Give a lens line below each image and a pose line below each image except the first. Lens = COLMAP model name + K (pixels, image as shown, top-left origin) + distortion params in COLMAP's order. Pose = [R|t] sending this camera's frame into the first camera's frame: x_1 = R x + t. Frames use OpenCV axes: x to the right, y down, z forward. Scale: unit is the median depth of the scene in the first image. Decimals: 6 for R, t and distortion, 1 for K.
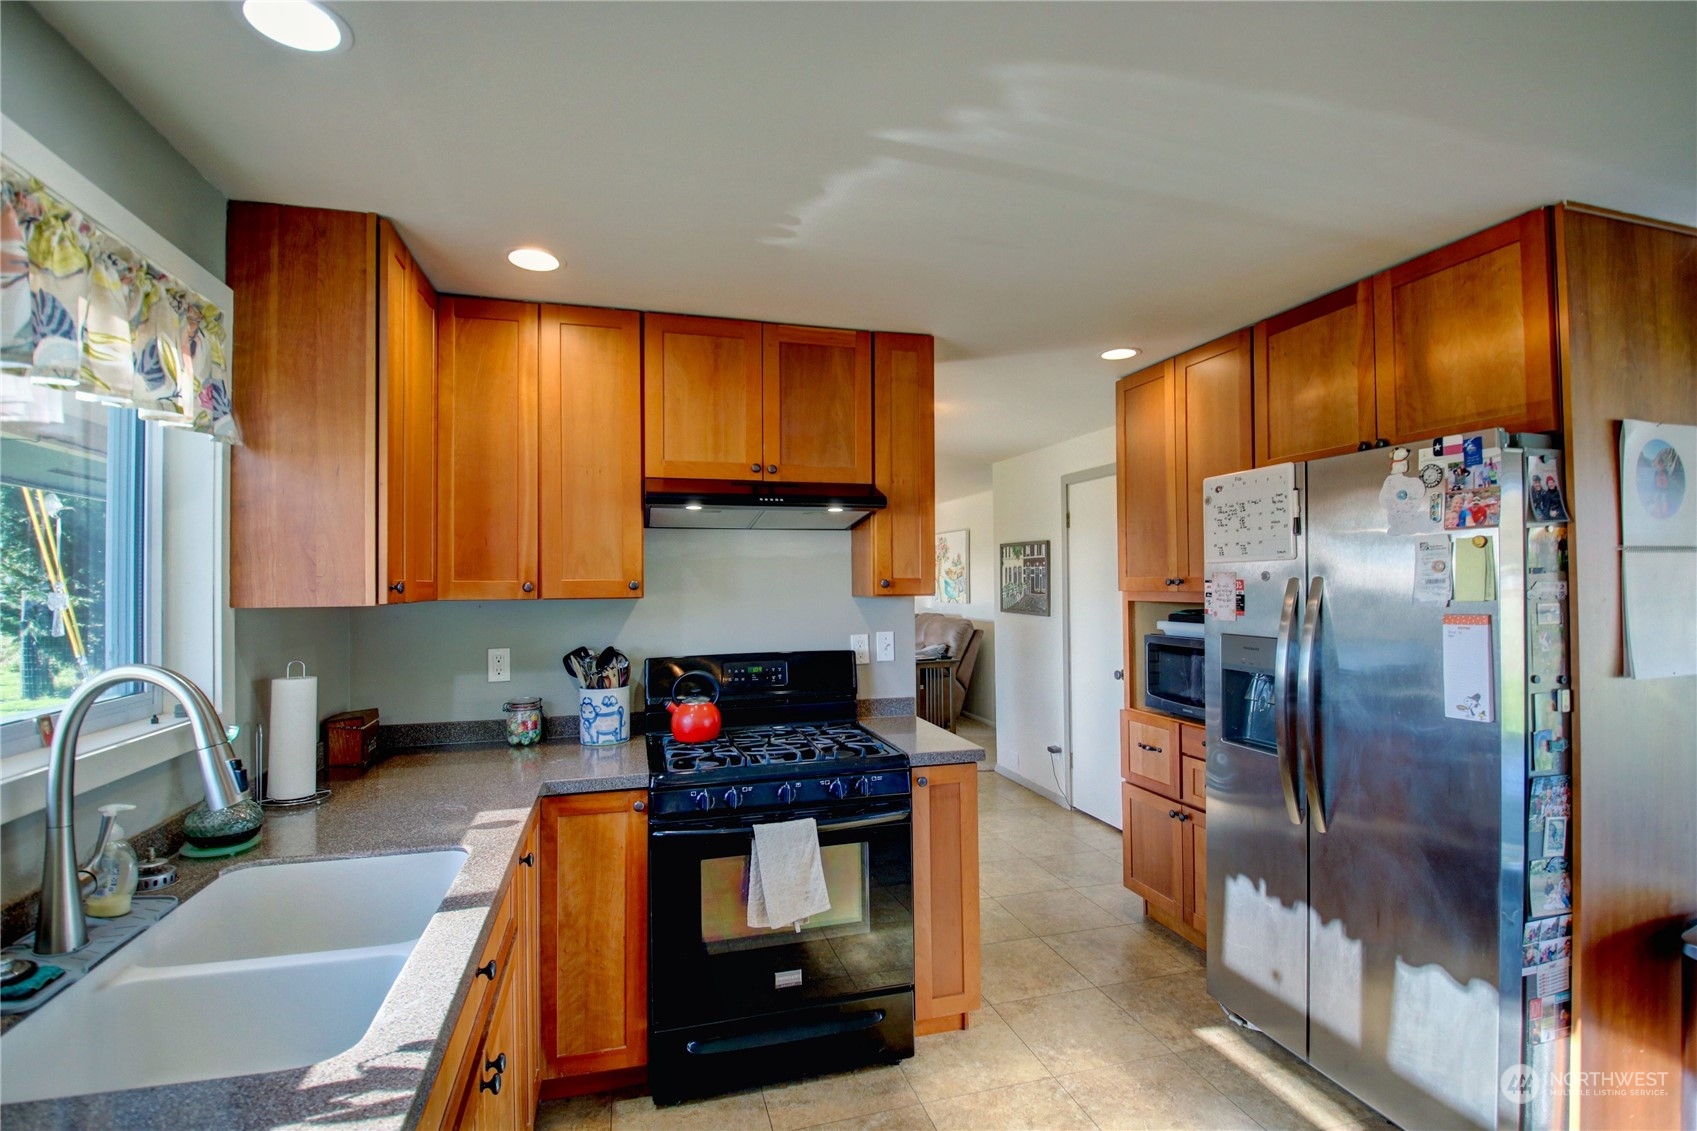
lens RADIAL K [[785.8, 0, 846.2], [0, 785.8, 571.1], [0, 0, 1]] dist [0.018473, -0.026791]
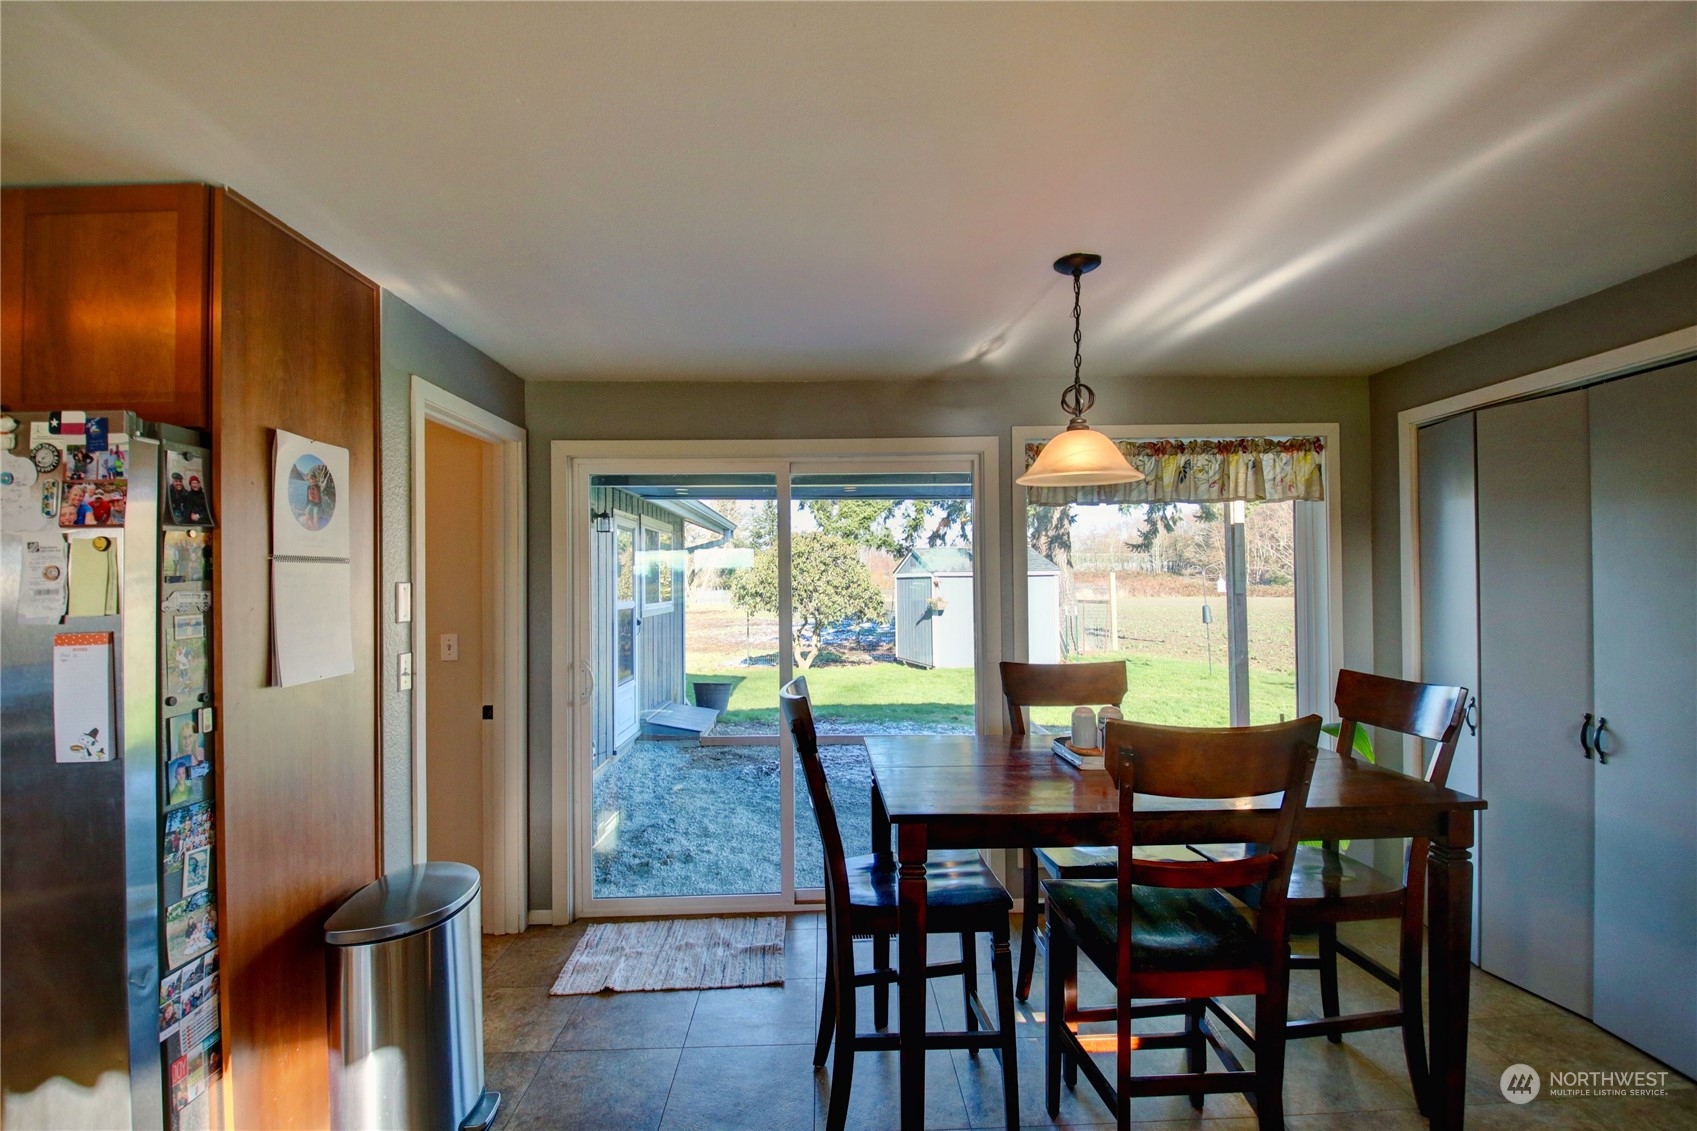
lens RADIAL K [[785.8, 0, 846.2], [0, 785.8, 571.1], [0, 0, 1]] dist [0.018473, -0.026791]
pose [[0.250964, 0.015680, 0.967869, 0.194267], [-0.006167, 0.999874, -0.014599, -0.001601], [-0.967977, -0.002305, 0.251030, 0.032473]]
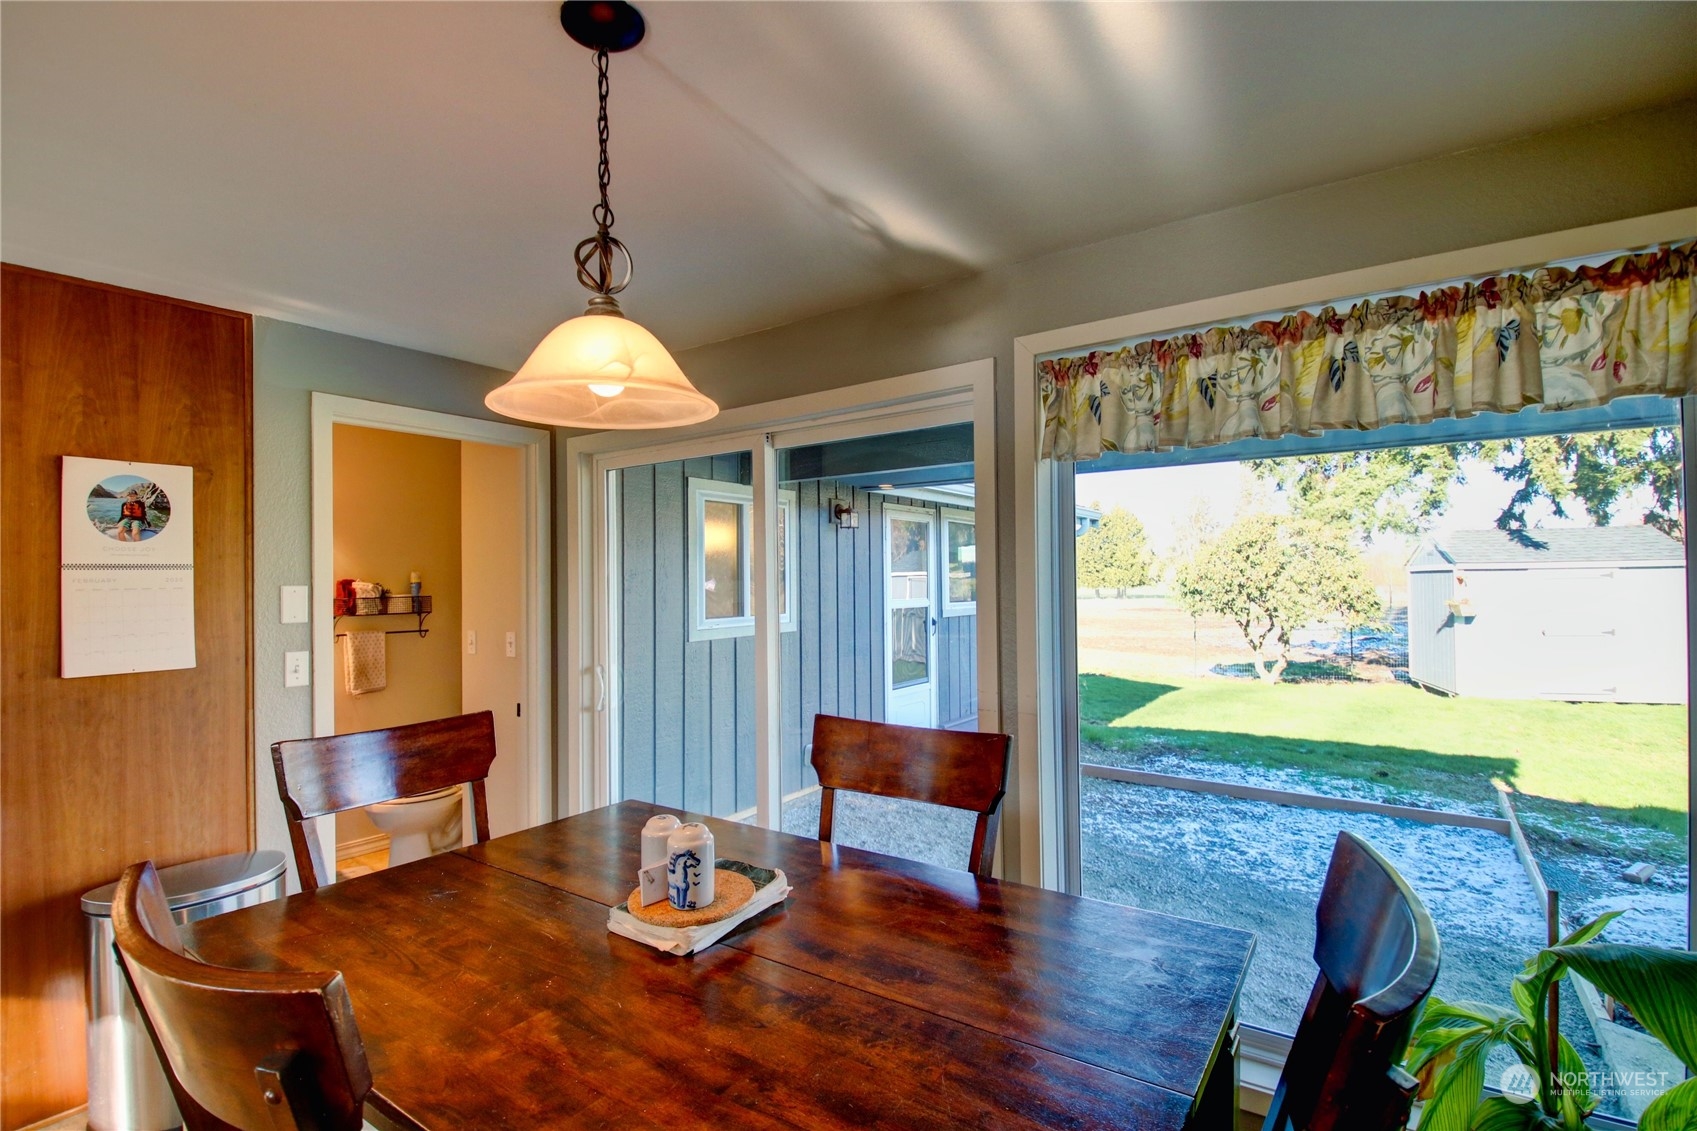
lens RADIAL K [[792.8, 0, 849.7], [0, 792.8, 569.9], [0, 0, 1]] dist [0.017837, -0.028220]
pose [[0.776758, 0.006037, 0.629771, 1.133969], [-0.002498, 0.999976, -0.006505, -0.018504], [-0.629795, 0.003479, 0.776754, -0.638199]]
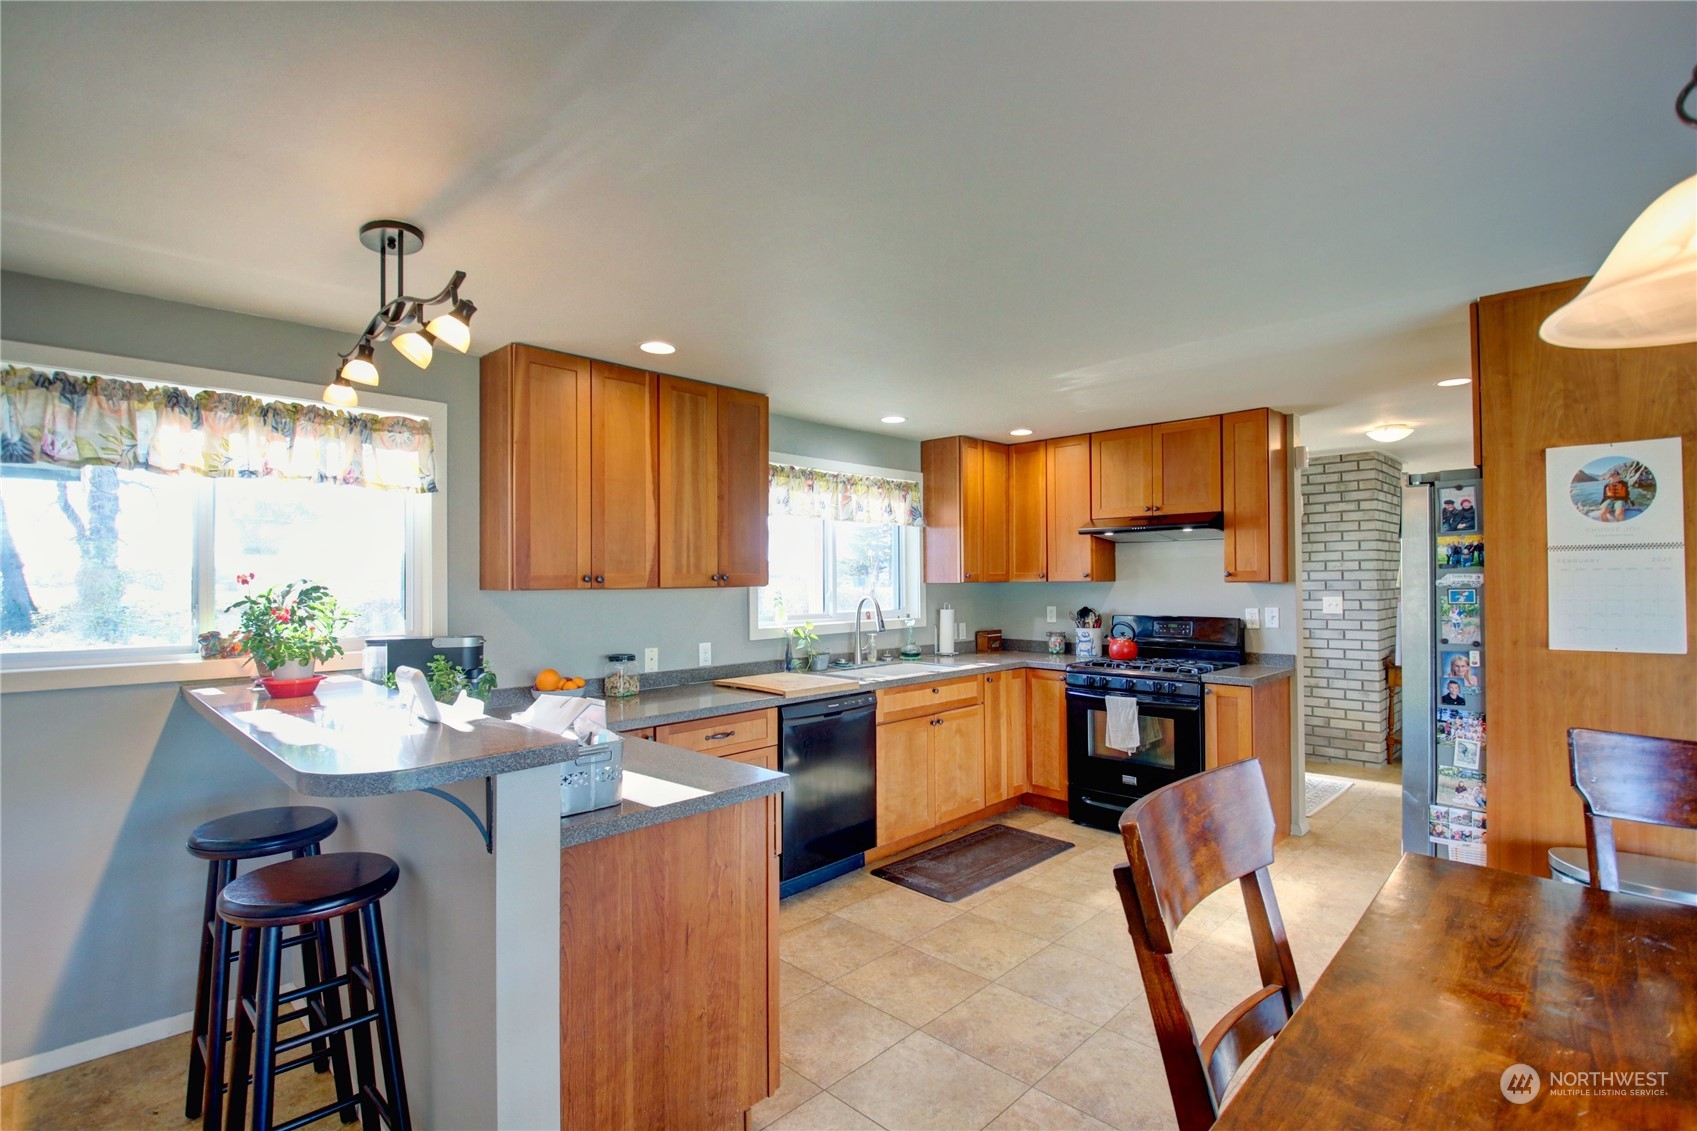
lens RADIAL K [[785.8, 0, 846.2], [0, 785.8, 571.1], [0, 0, 1]] dist [0.018473, -0.026791]
pose [[0.493442, -0.002914, -0.869774, 1.503735], [0.015918, 0.999857, 0.005681, -0.016531], [0.869633, -0.016648, 0.493418, -0.640769]]
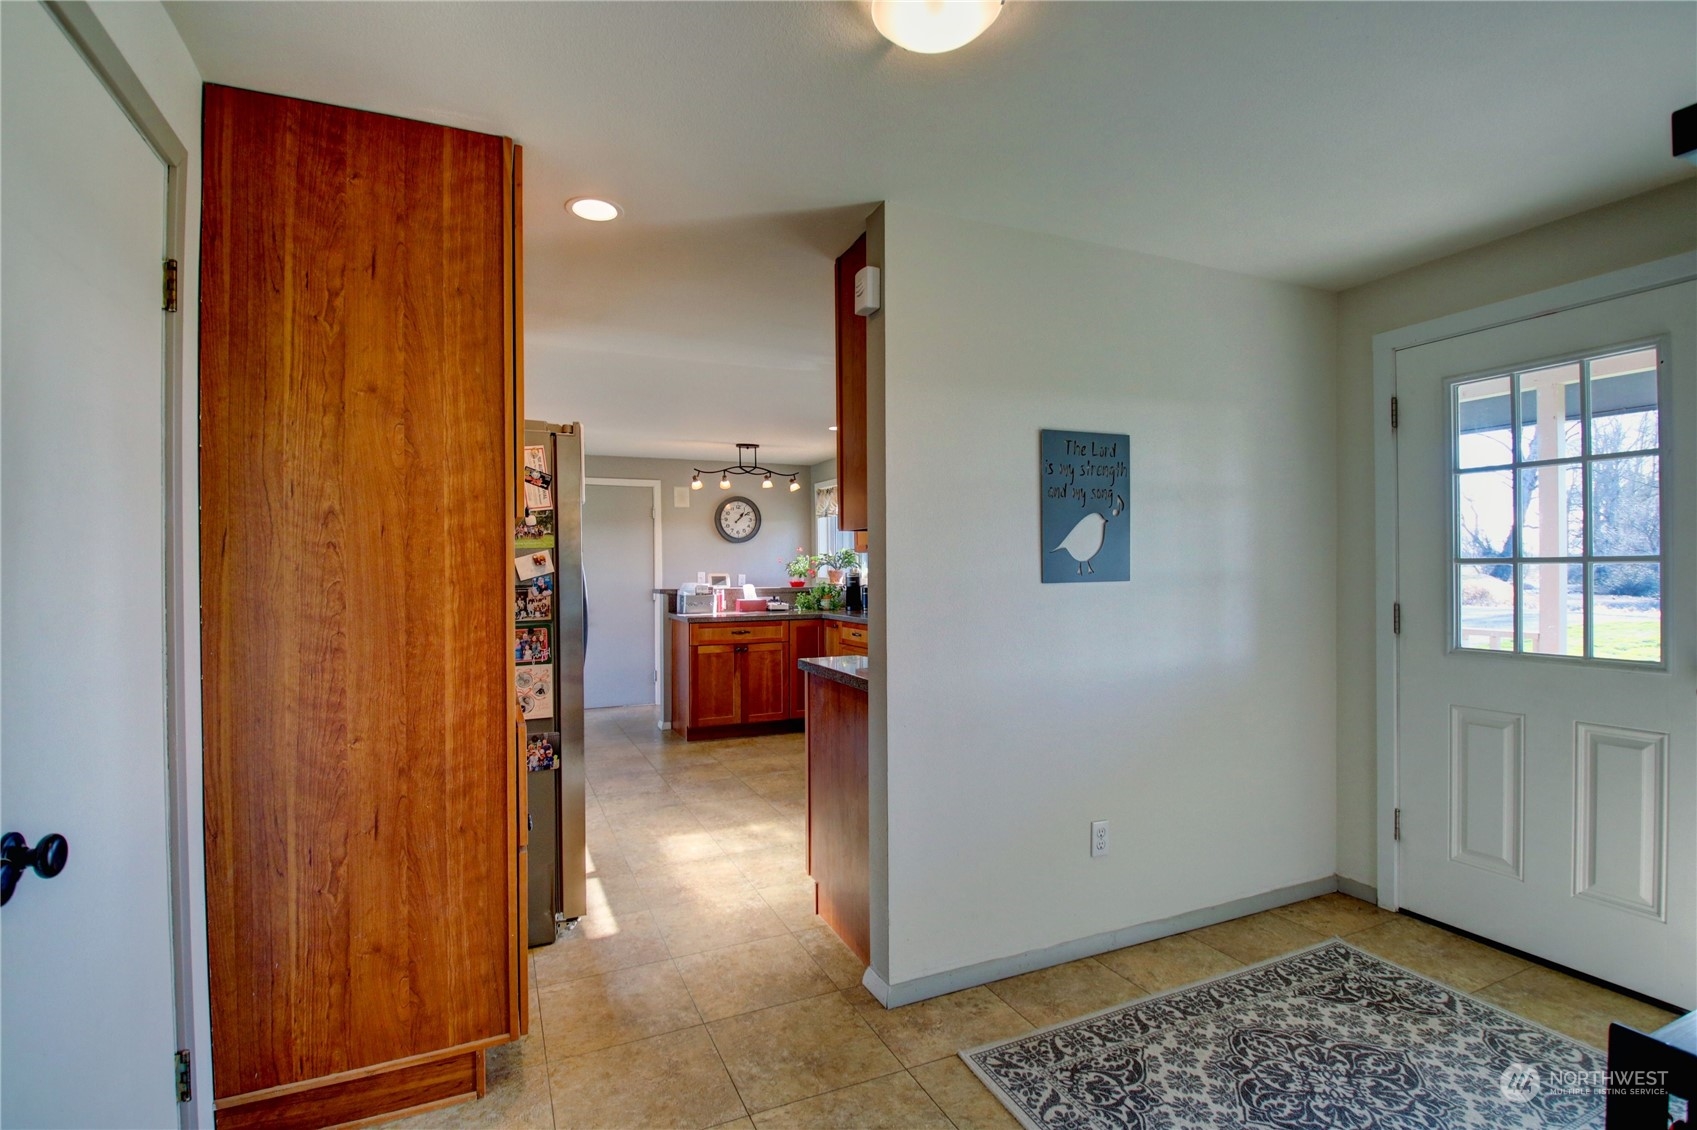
lens RADIAL K [[785.8, 0, 846.2], [0, 785.8, 570.6], [0, 0, 1]] dist [0.018473, -0.026791]
pose [[-0.989005, 0.017268, -0.146871, 0.364065], [0.019071, 0.999759, -0.010878, 0.133444], [0.146648, -0.013559, -0.989096, 2.896215]]
